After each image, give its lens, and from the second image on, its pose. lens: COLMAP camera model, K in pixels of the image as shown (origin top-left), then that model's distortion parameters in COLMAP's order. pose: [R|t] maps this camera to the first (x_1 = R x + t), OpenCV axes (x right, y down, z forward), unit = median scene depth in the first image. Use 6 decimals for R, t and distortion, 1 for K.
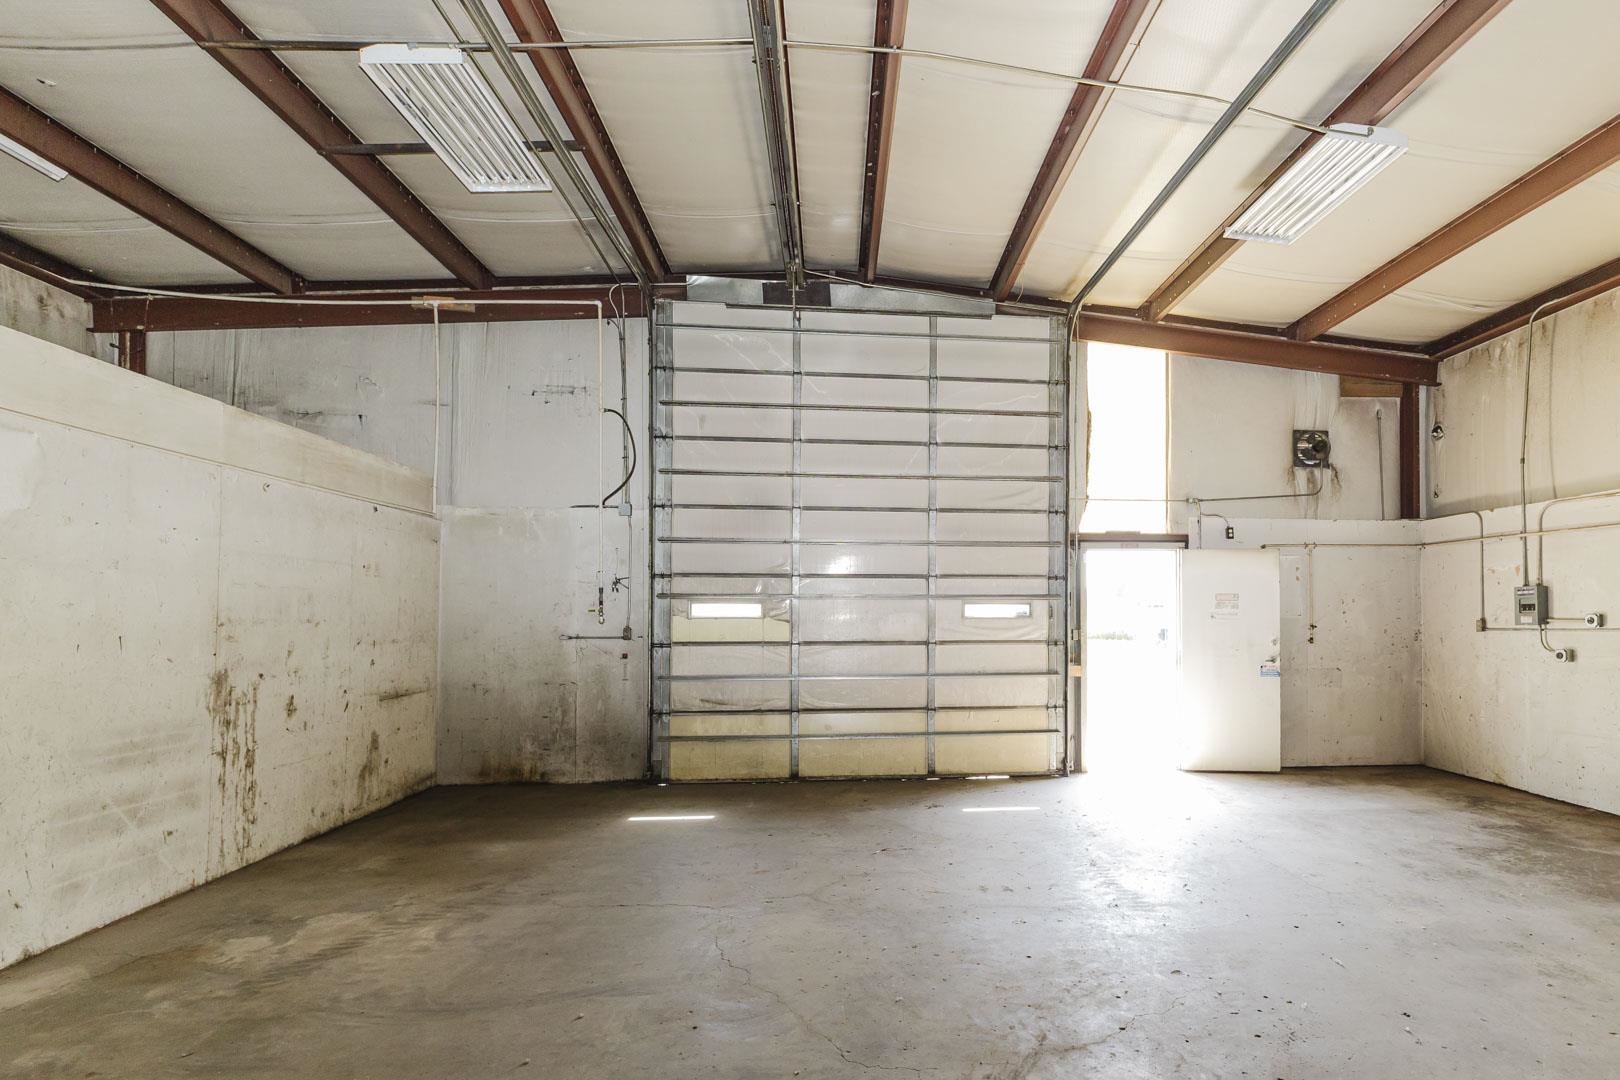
lens RADIAL K [[808.9, 0, 934.4], [0, 808.9, 604.4], [0, 0, 1]] dist [0.011505, -0.000826]
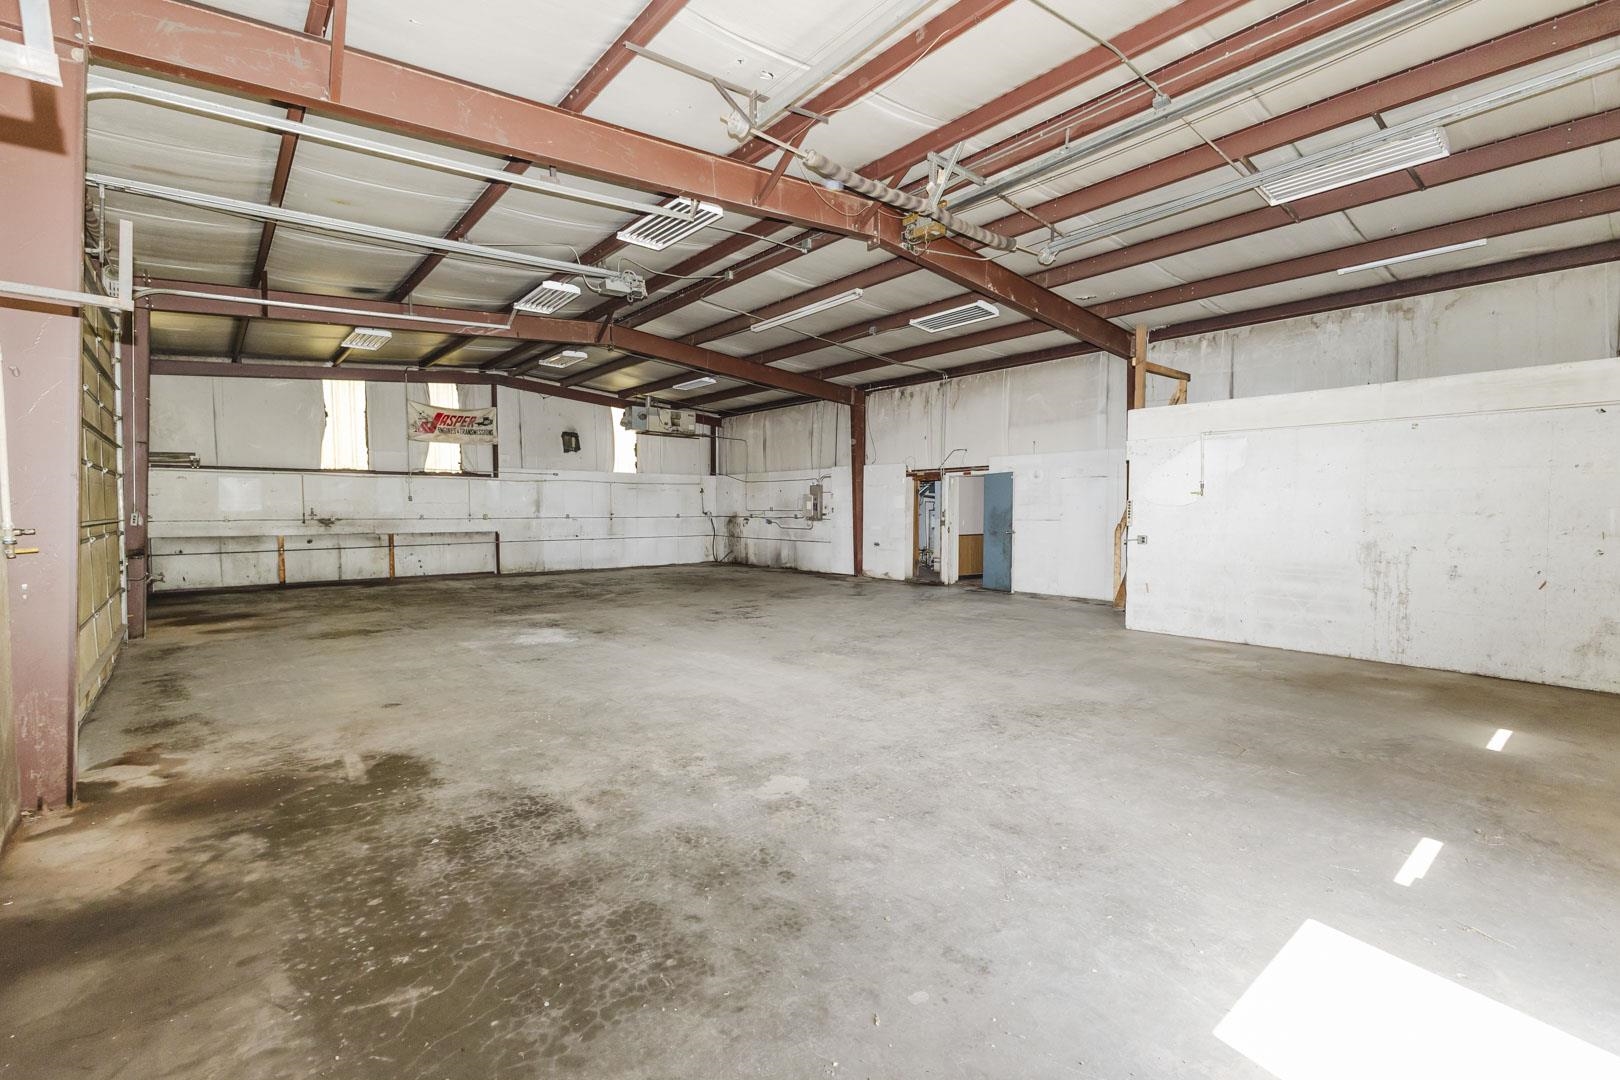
lens RADIAL K [[704.5, 0, 810.8], [0, 704.5, 534.8], [0, 0, 1]] dist [0.009343, -0.000402]
pose [[-0.833777, 0.019971, -0.551740, 0.903625], [0.007931, 0.999676, 0.024201, 0.021002], [0.552044, 0.015802, -0.833665, 1.530506]]
